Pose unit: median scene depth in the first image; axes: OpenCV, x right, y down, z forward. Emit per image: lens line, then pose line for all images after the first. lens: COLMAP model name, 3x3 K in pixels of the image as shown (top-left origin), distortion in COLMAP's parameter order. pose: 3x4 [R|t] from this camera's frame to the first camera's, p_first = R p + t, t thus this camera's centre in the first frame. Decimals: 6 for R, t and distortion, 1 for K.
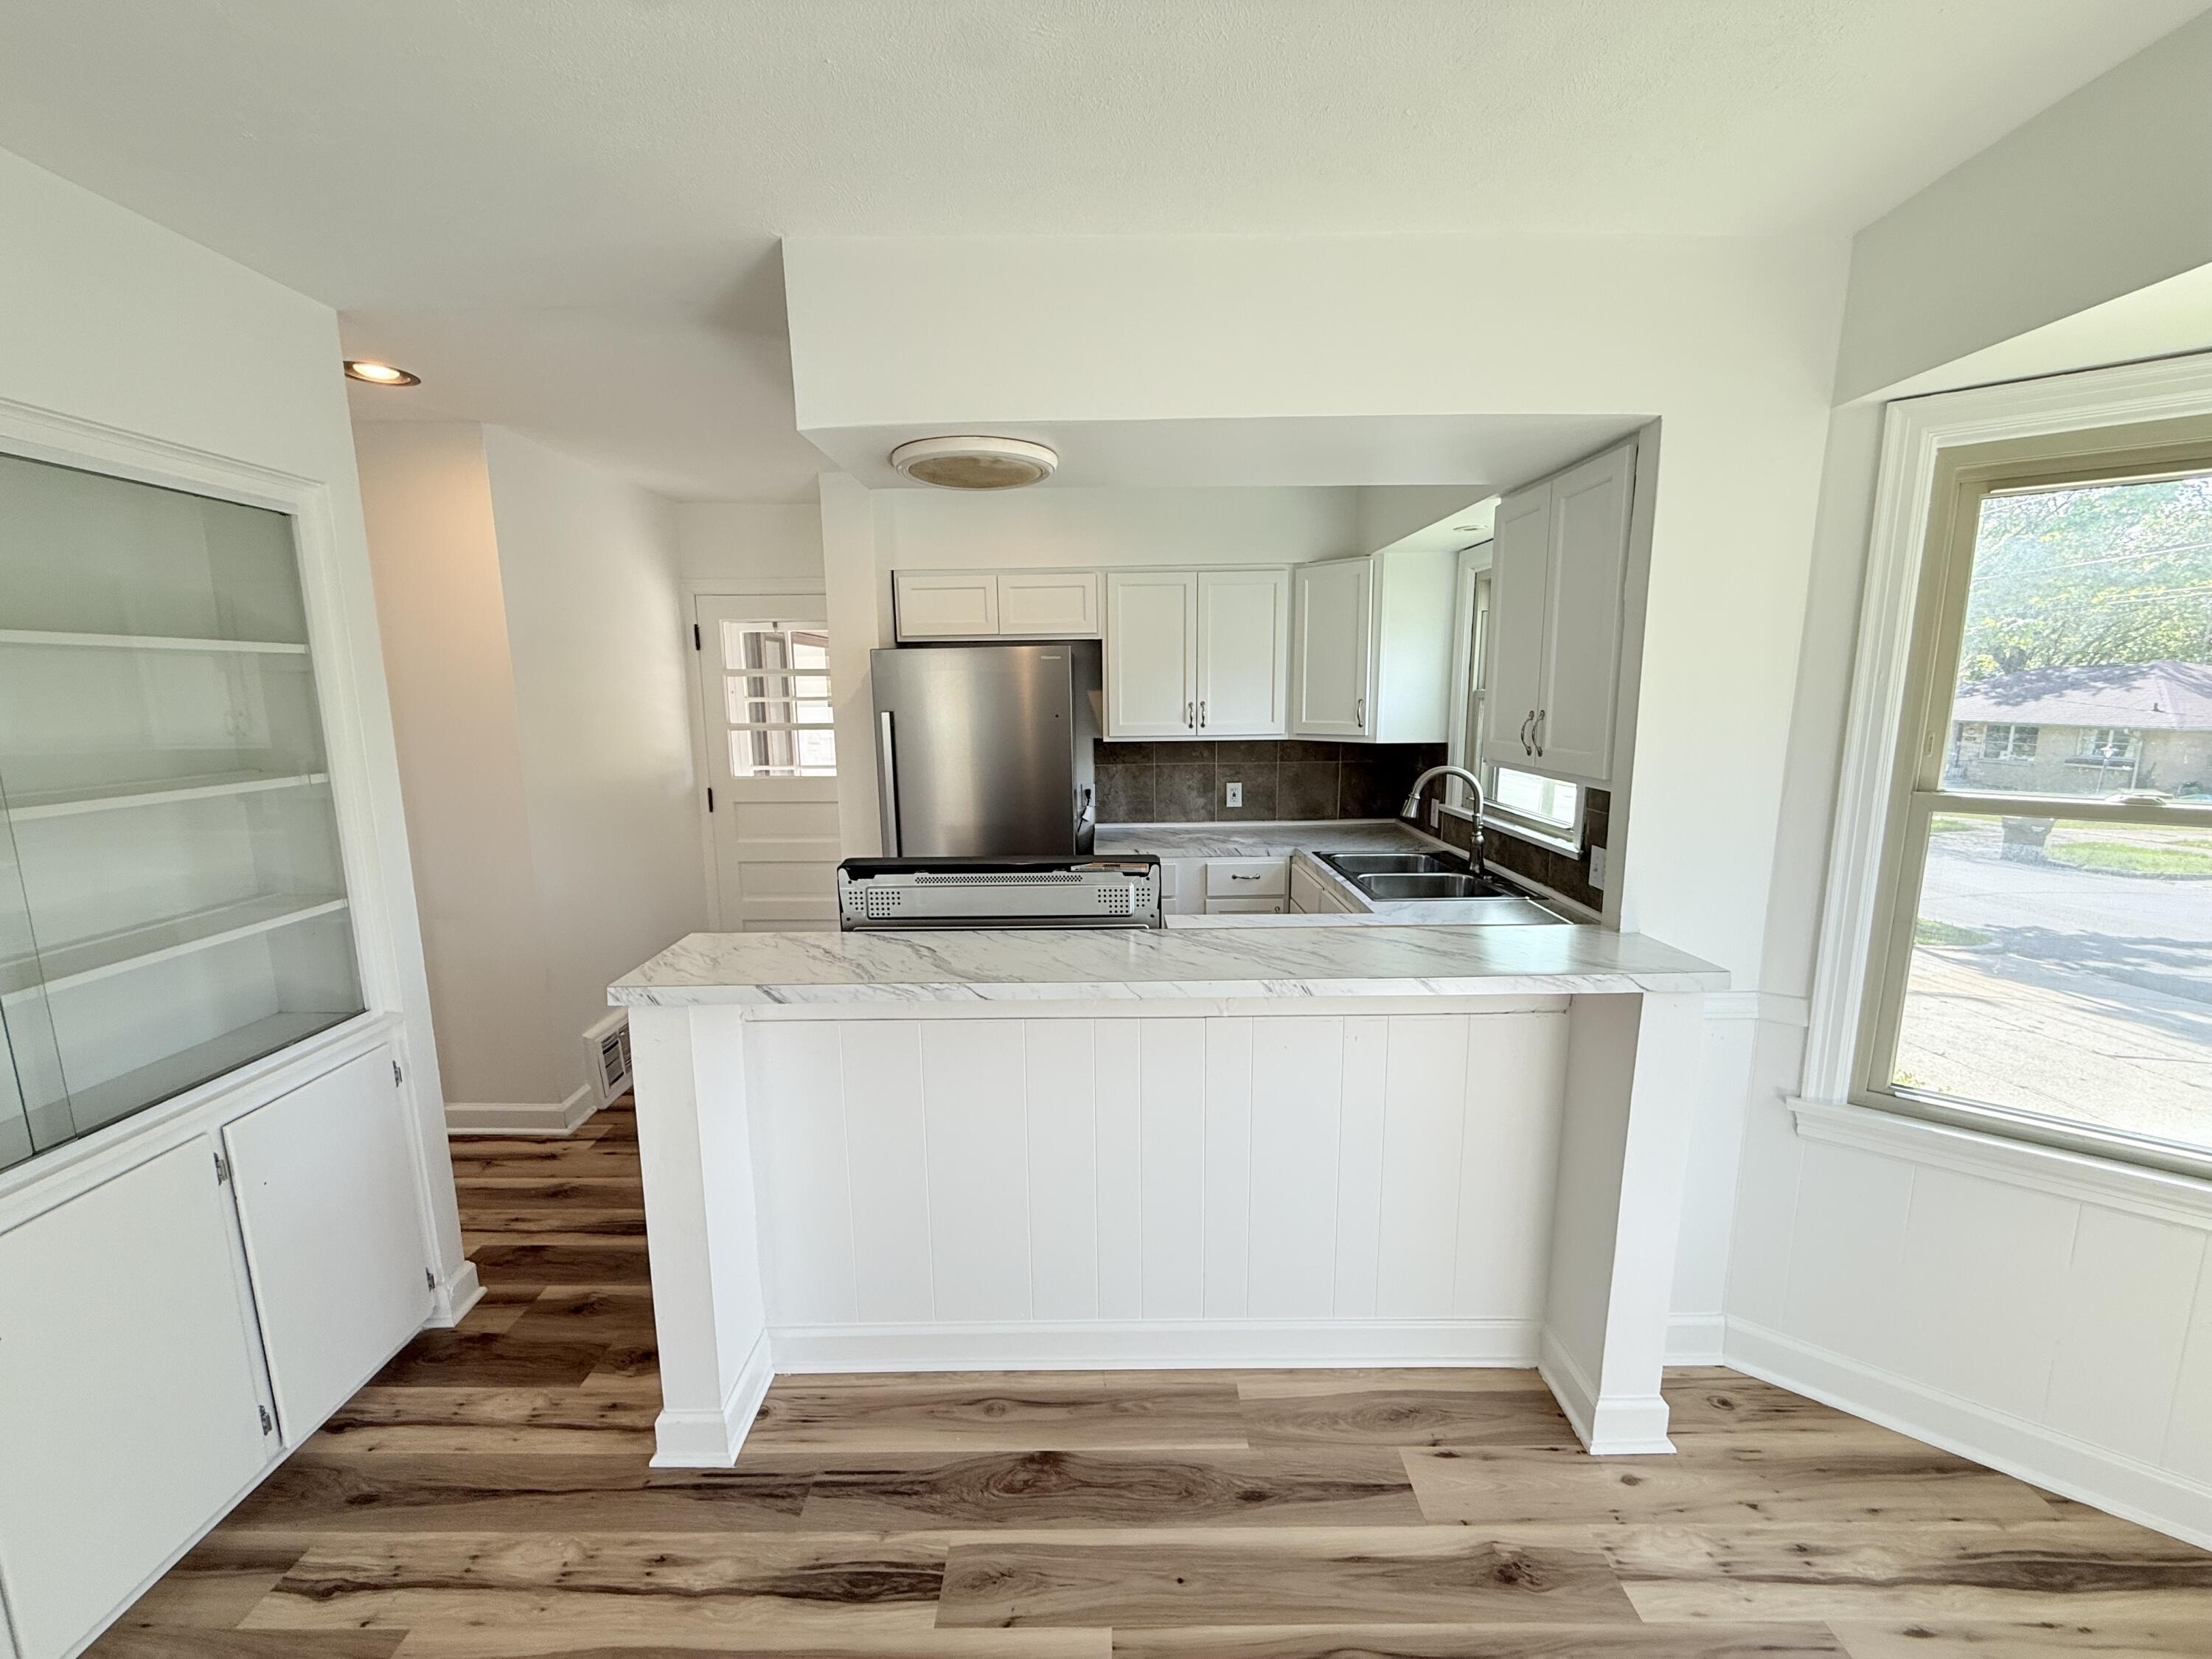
lens RADIAL K [[880.9, 0, 1098.0], [0, 880.9, 829.2], [0, 0, 1]] dist [-0.000759, -0.000134]
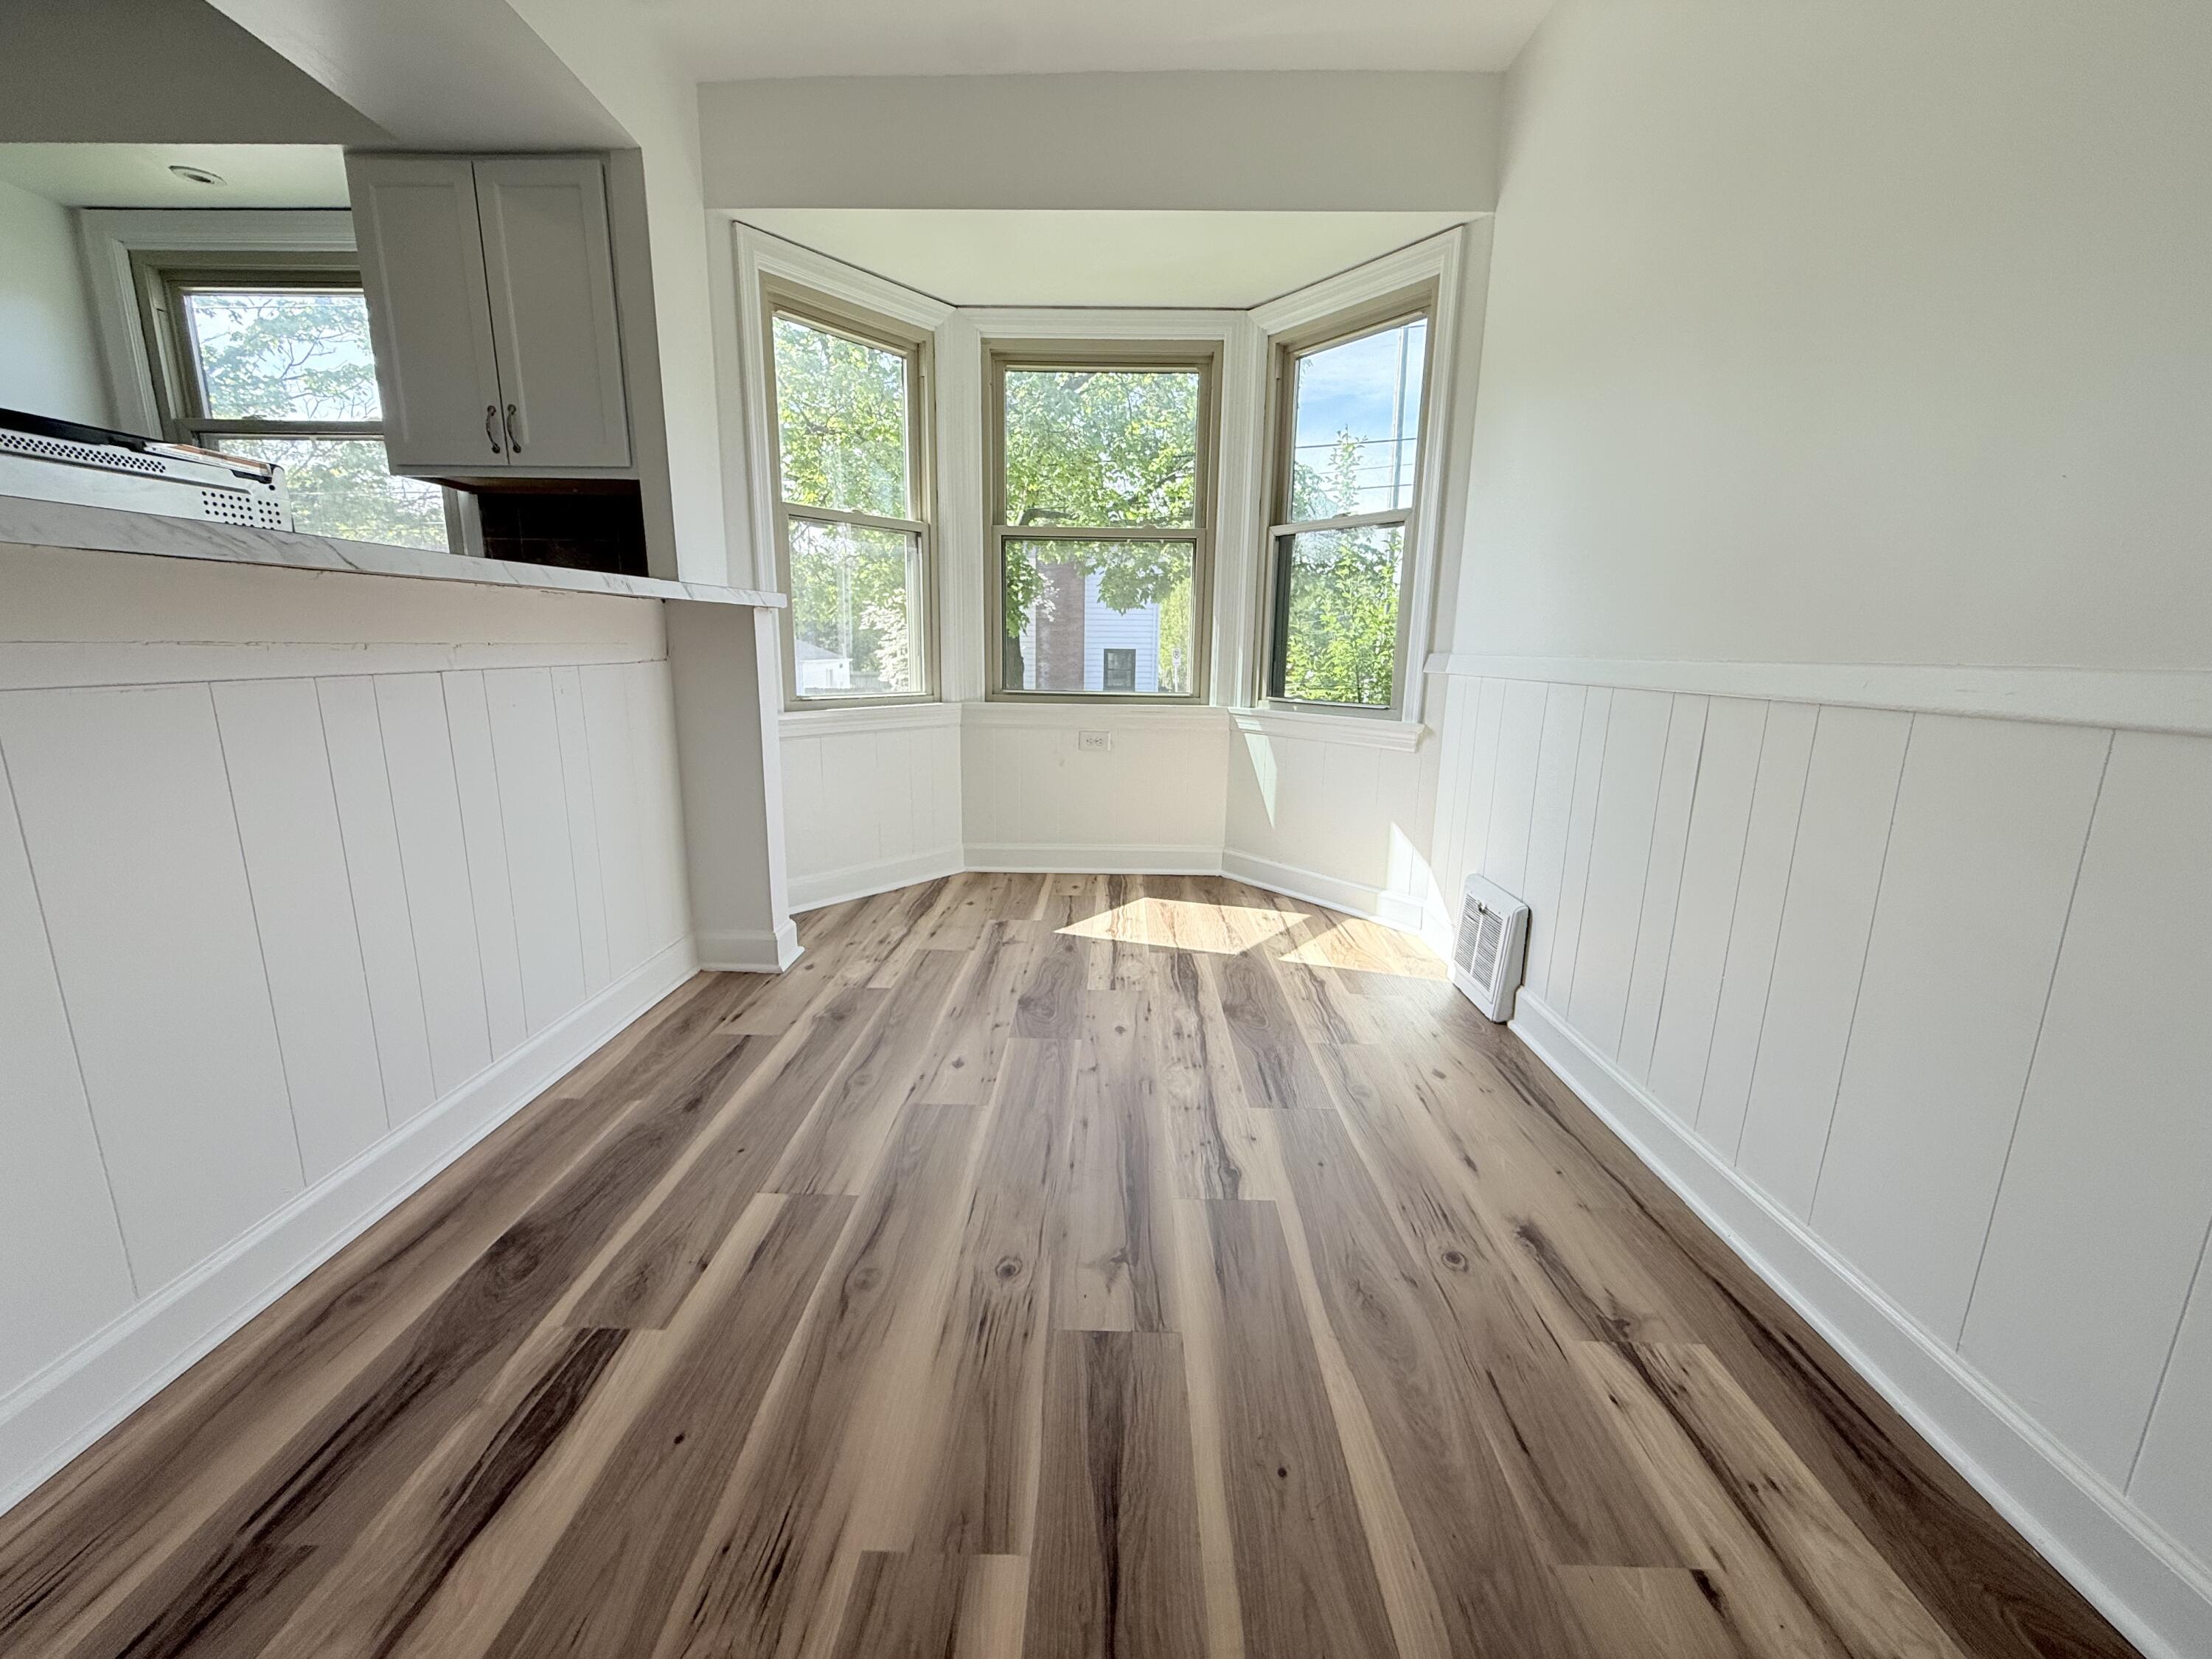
lens RADIAL K [[880.9, 0, 1098.8], [0, 880.9, 830.4], [0, 0, 1]] dist [-0.000759, -0.000134]
pose [[0.019503, -0.196441, 0.980322, -0.391075], [0.145809, 0.970584, 0.191589, 0.166706], [-0.989121, 0.139203, 0.047572, 0.228610]]
